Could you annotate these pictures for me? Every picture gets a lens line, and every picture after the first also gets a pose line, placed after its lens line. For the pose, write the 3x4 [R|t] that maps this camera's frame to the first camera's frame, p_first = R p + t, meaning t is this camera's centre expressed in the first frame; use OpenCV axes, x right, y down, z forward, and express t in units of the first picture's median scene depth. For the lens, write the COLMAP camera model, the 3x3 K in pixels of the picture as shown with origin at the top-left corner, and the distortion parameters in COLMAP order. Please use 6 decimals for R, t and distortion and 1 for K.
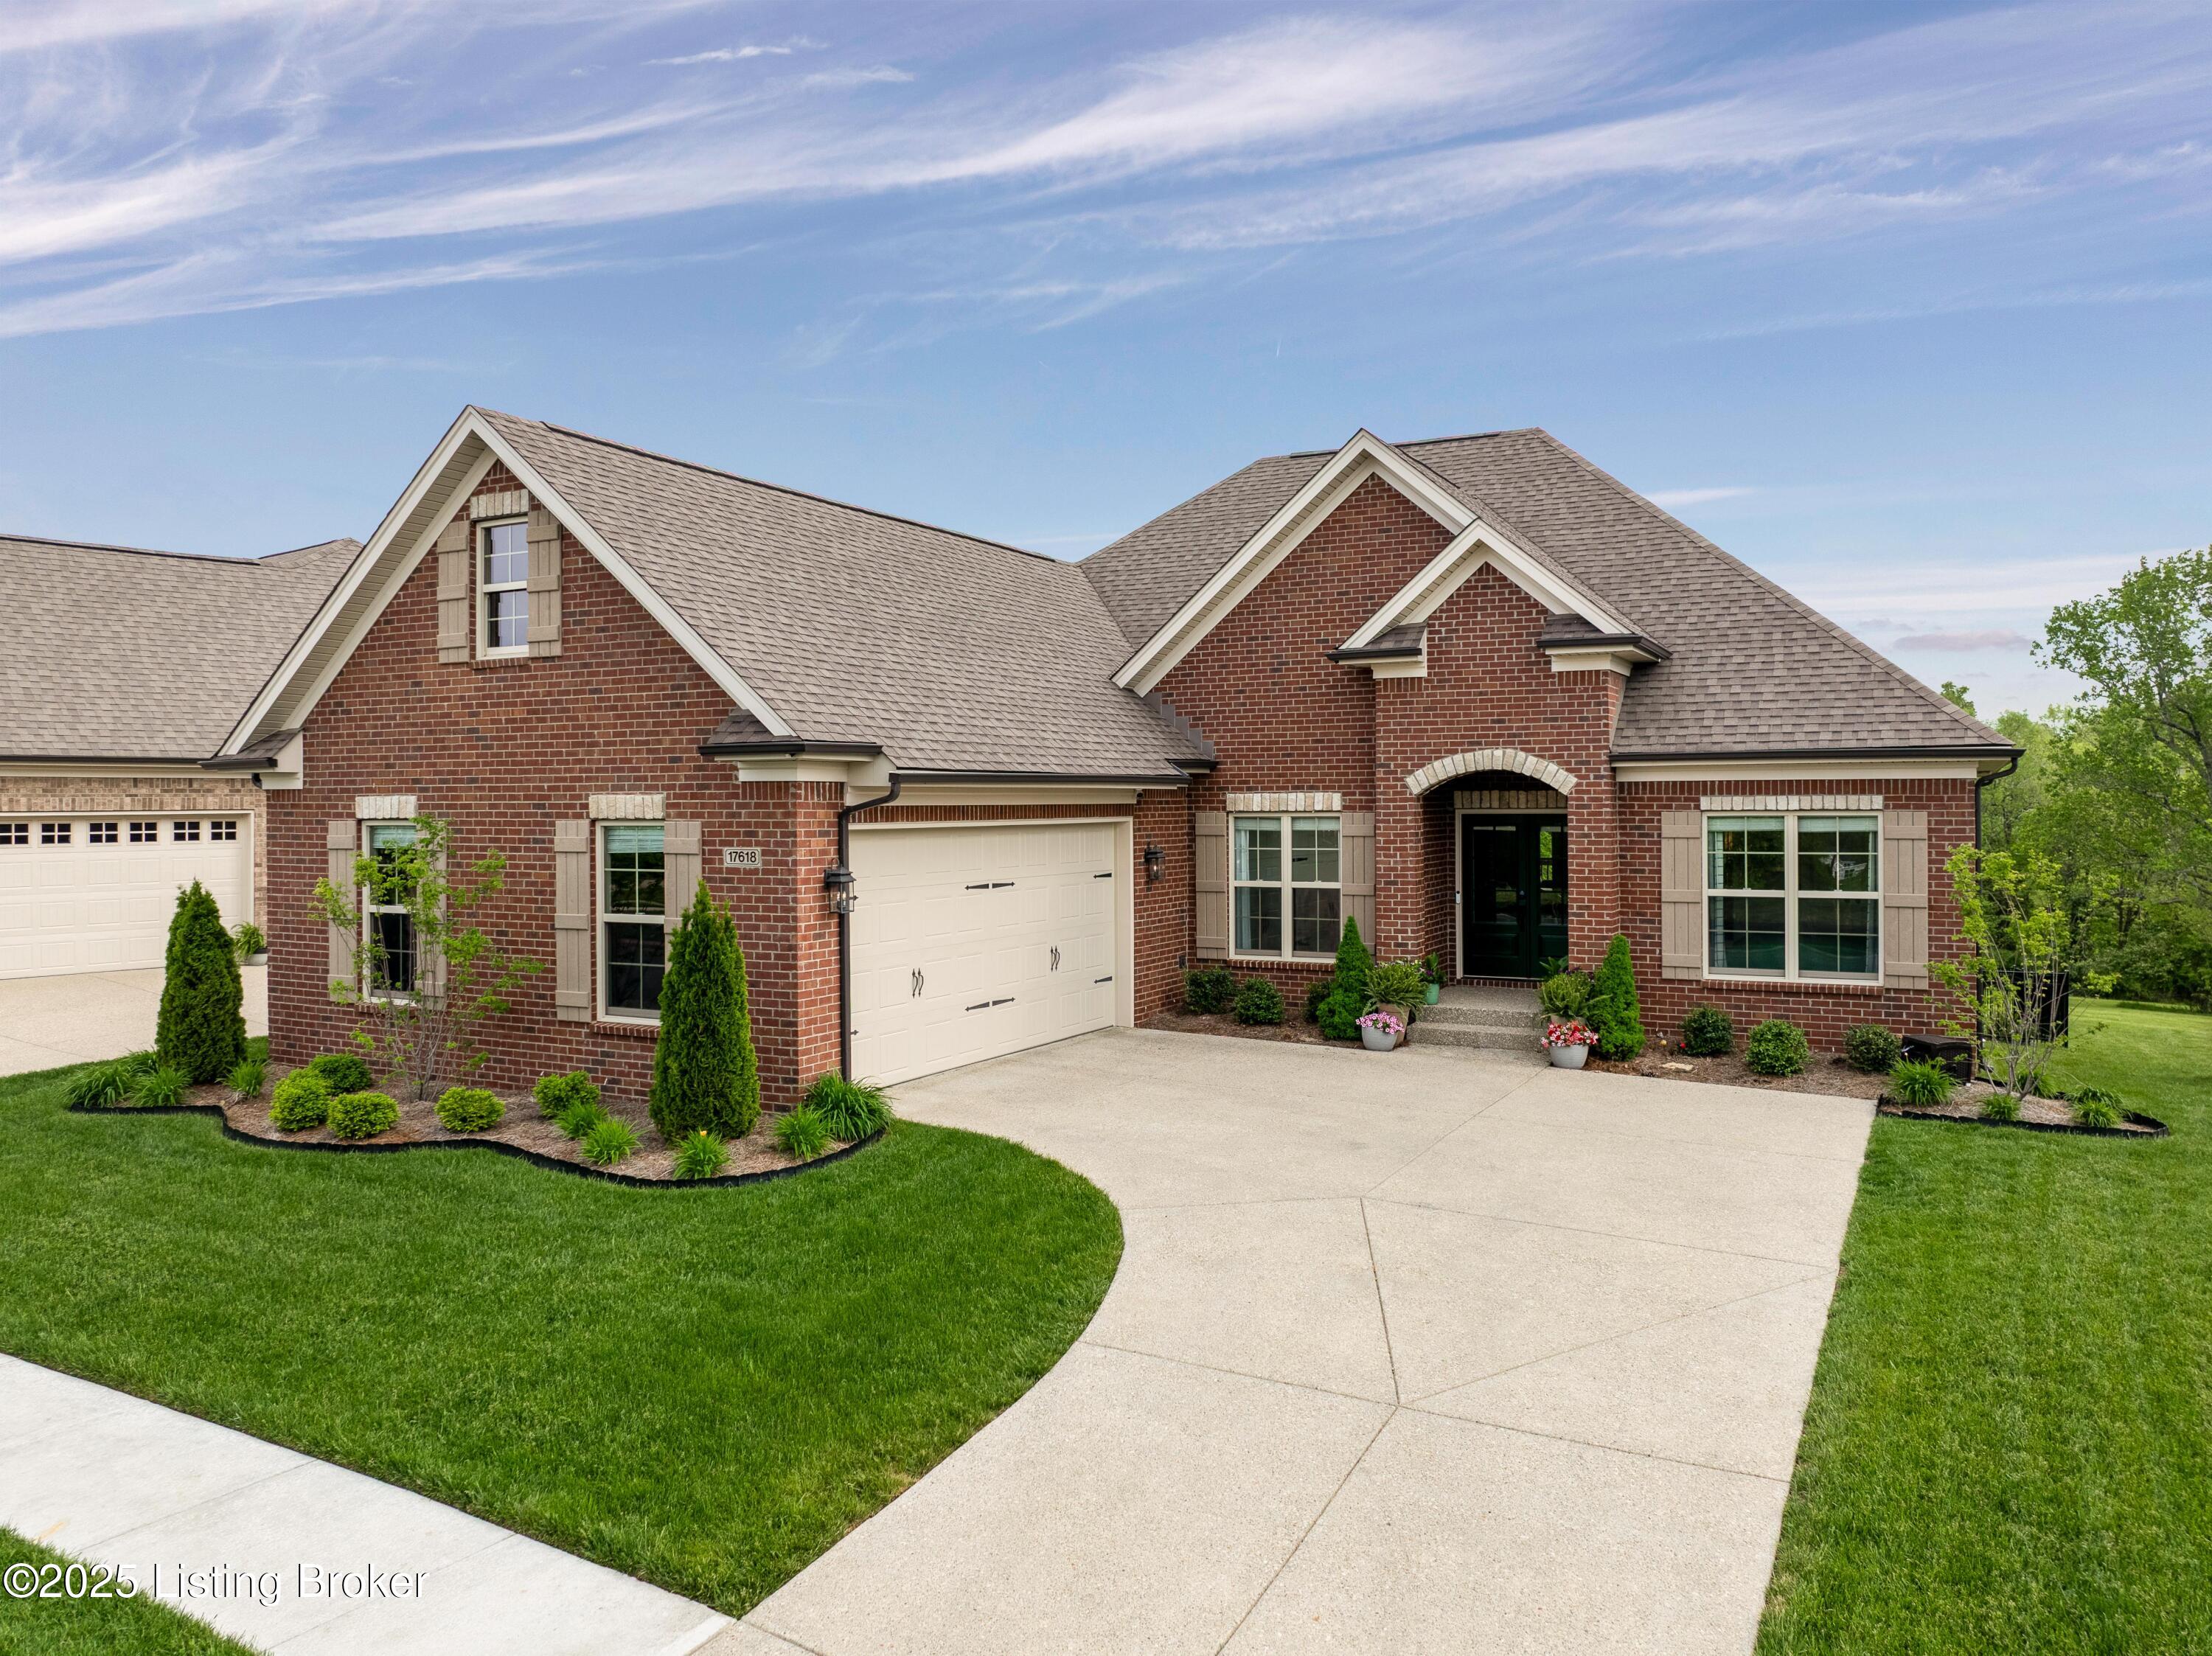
lens RADIAL K [[1627.9, 0, 1124.2], [0, 1627.9, 831.7], [0, 0, 1]] dist [-0.035365, -0.002524]
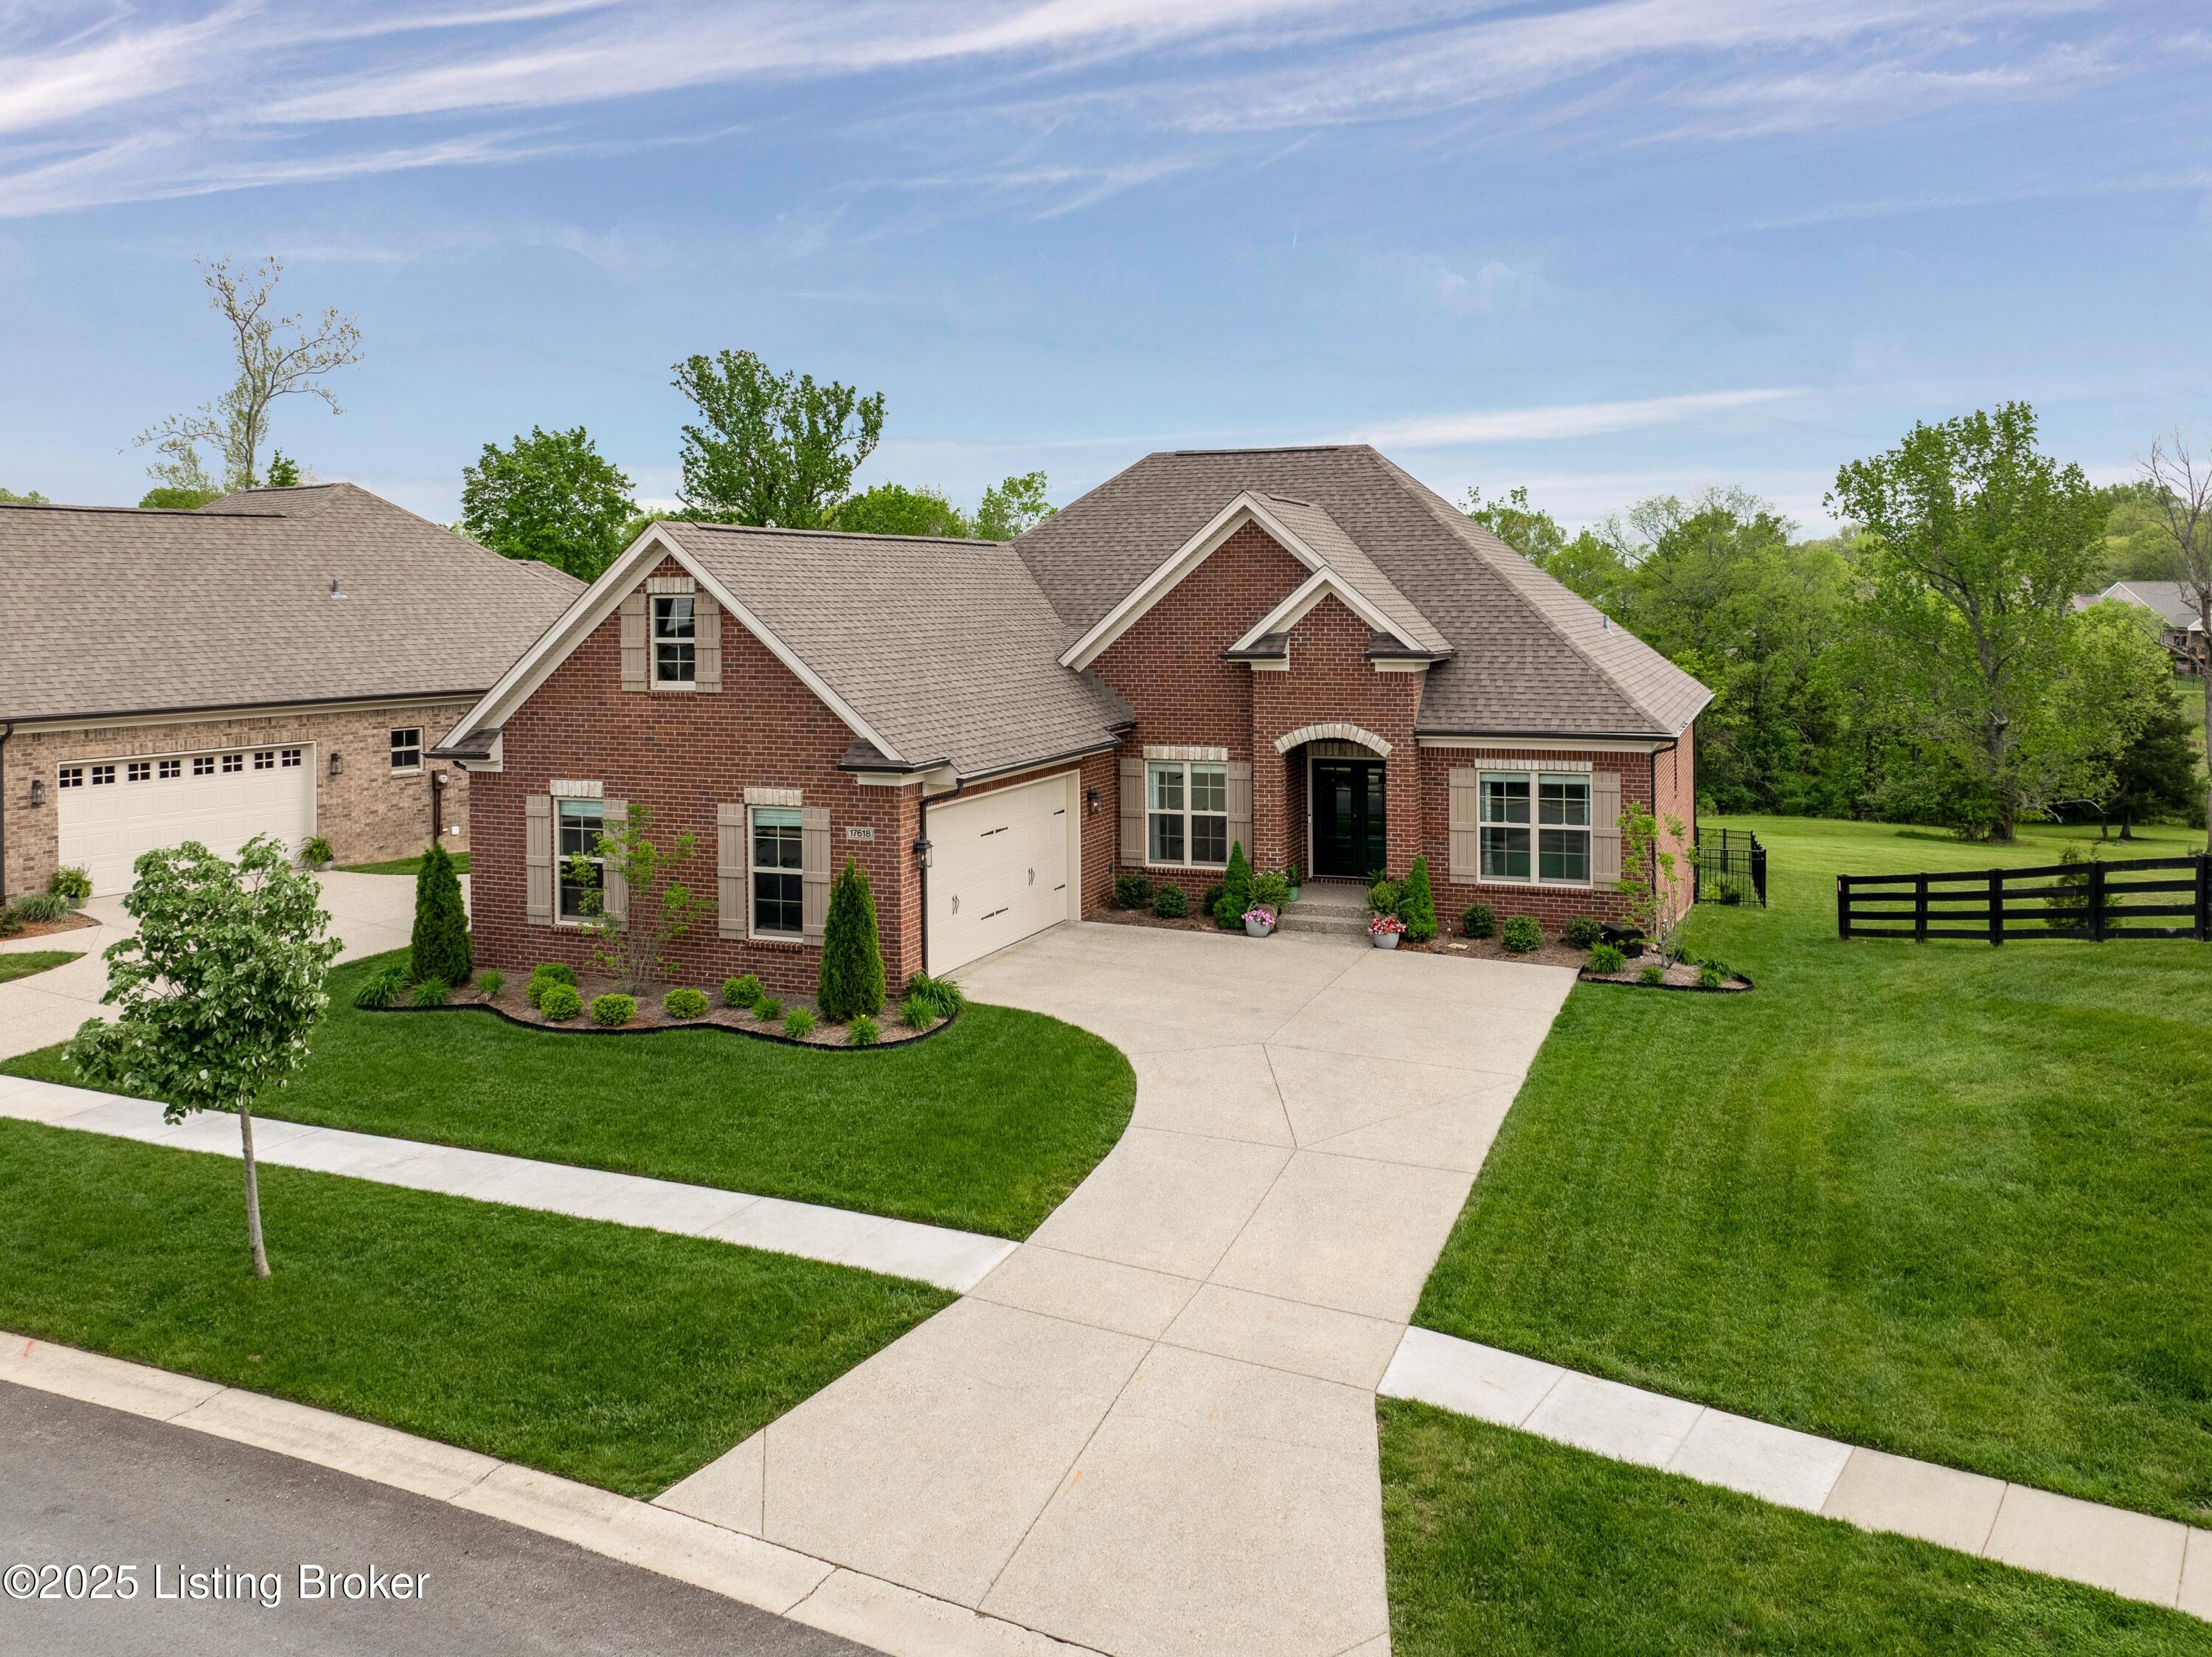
lens RADIAL K [[1804.8, 0, 1140.4], [0, 1804.8, 633.5], [0, 0, 1]] dist [-0.000557, -0.071664]
pose [[0.992542, -0.002945, 0.121869, -0.141549], [0.002168, 0.999976, 0.006507, -0.145542], [-0.121885, -0.006194, 0.992525, -0.576519]]
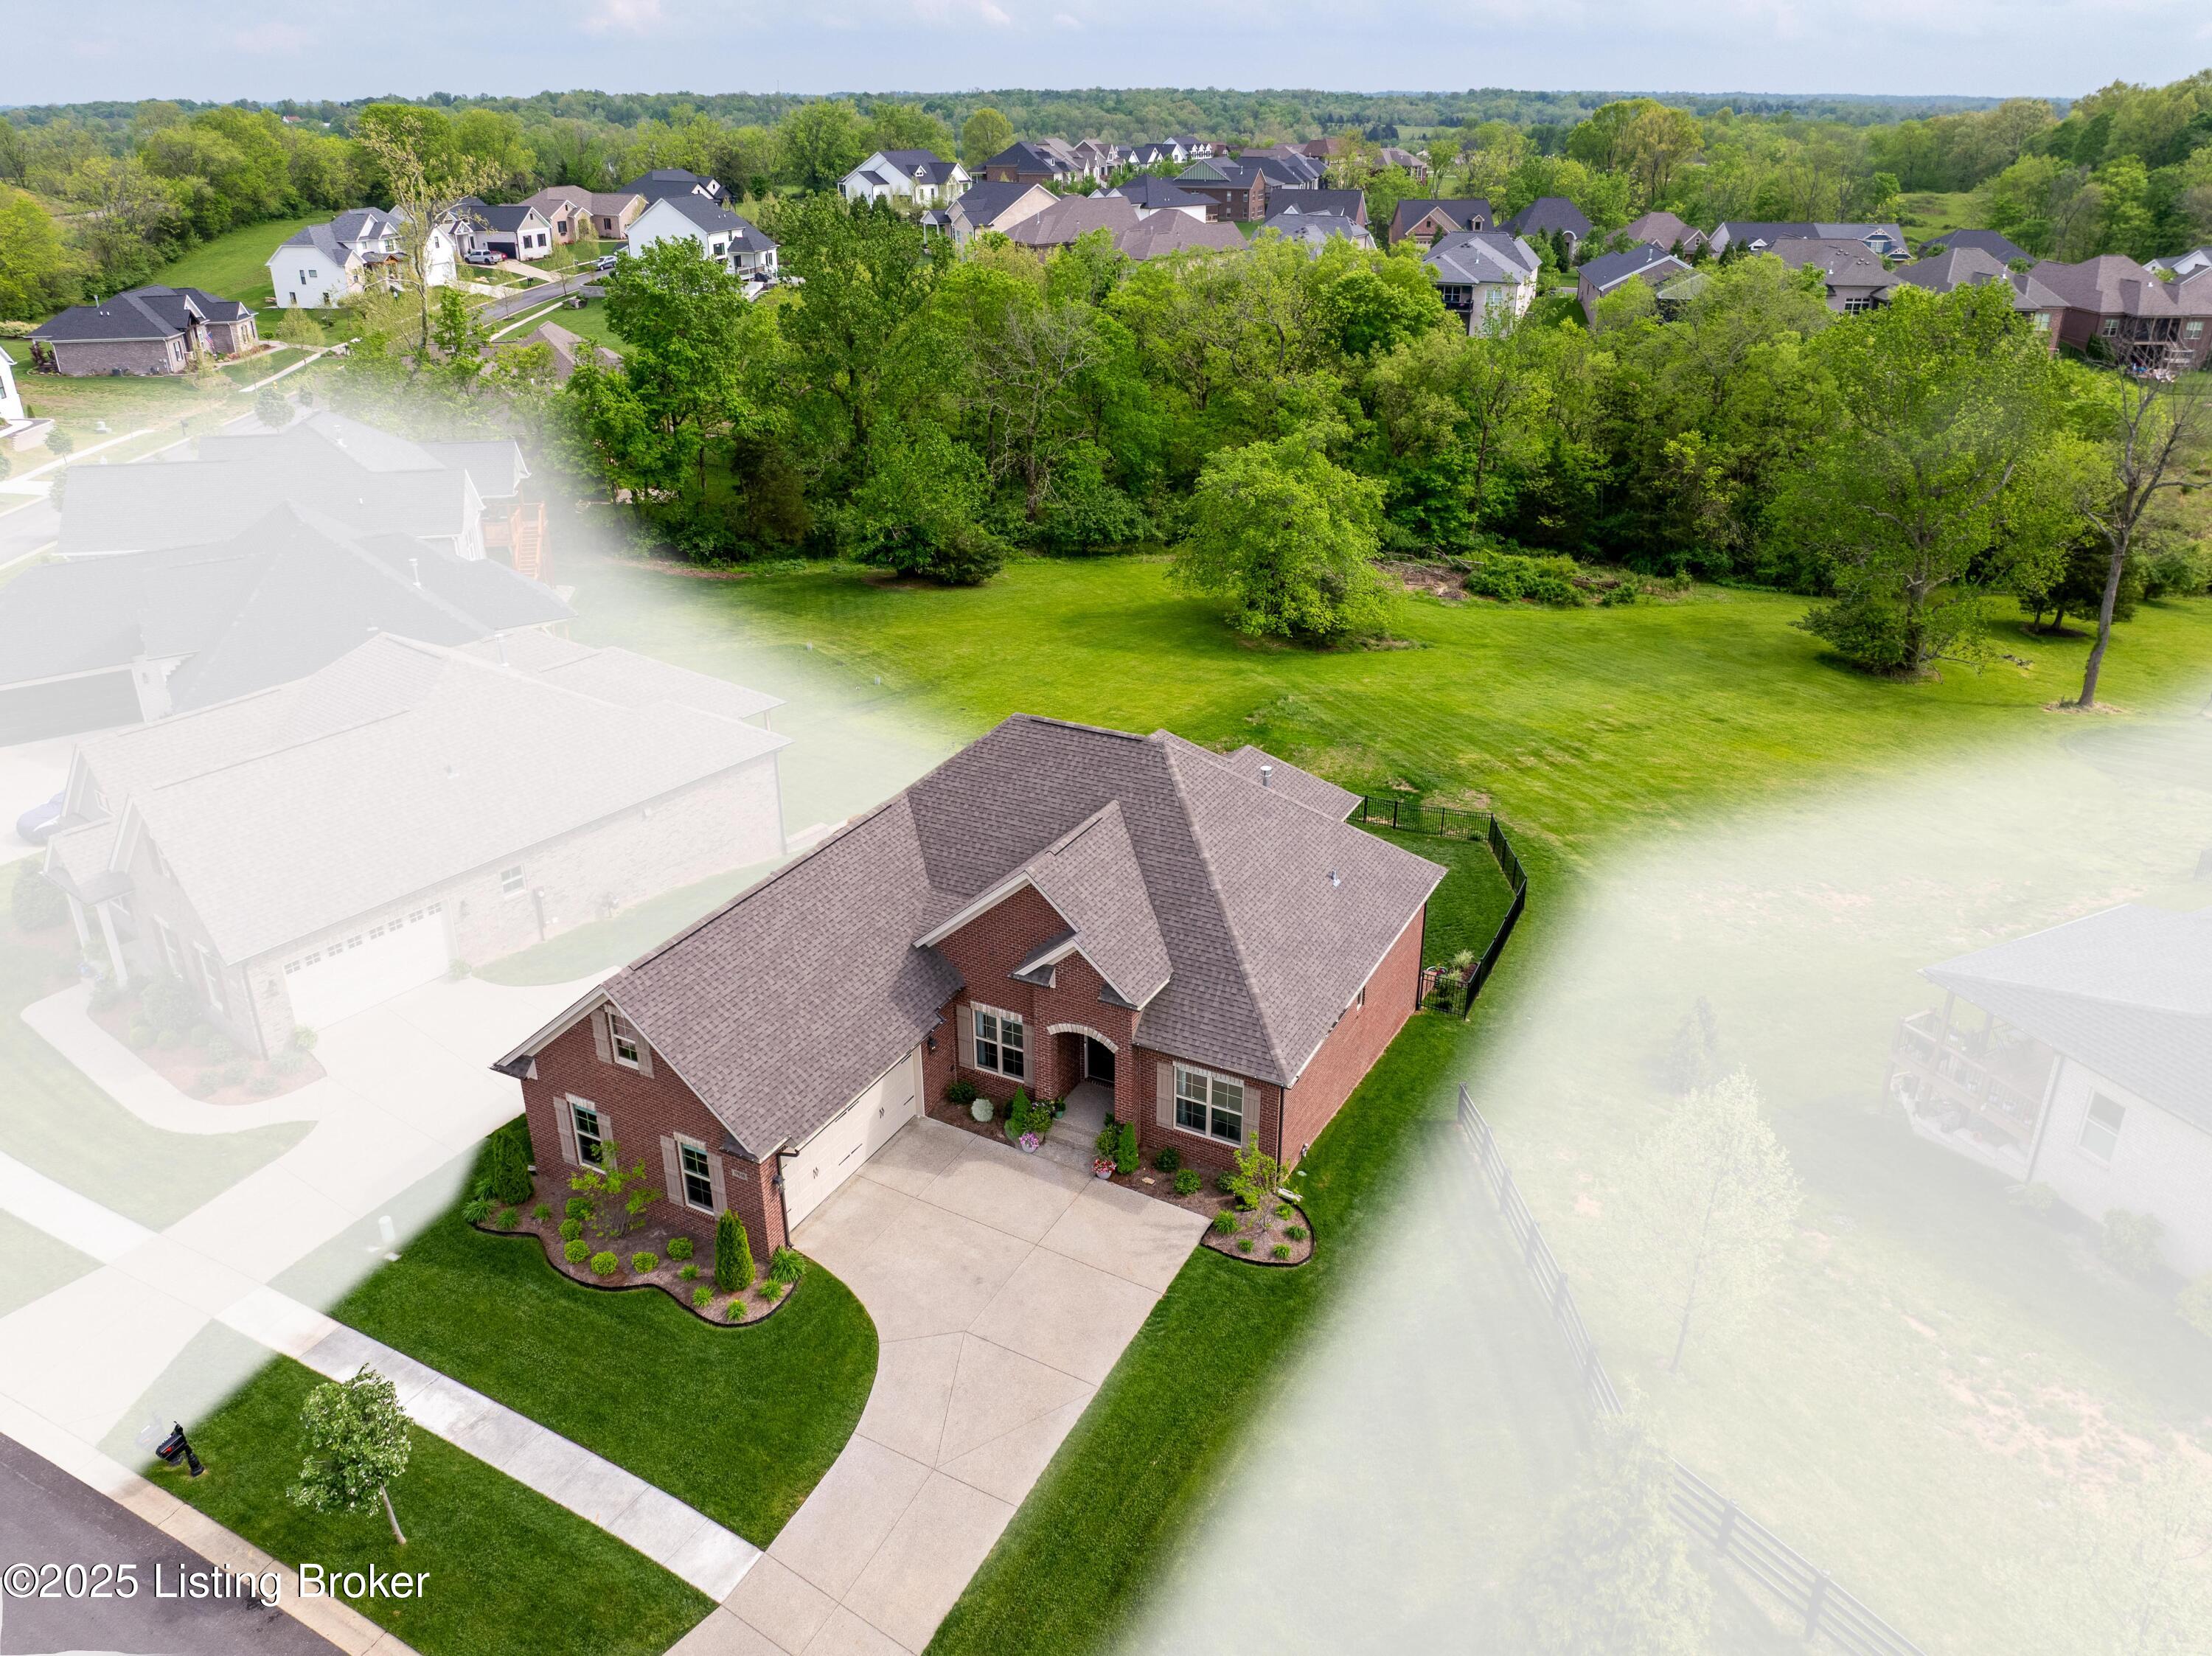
lens RADIAL K [[1627.9, 0, 1124.2], [0, 1627.9, 831.7], [0, 0, 1]] dist [-0.035365, -0.002524]
pose [[0.999937, 0.008196, 0.007722, 0.269434], [-0.010710, 0.903970, 0.427461, -1.228637], [-0.003477, -0.427516, 0.904001, -0.839025]]
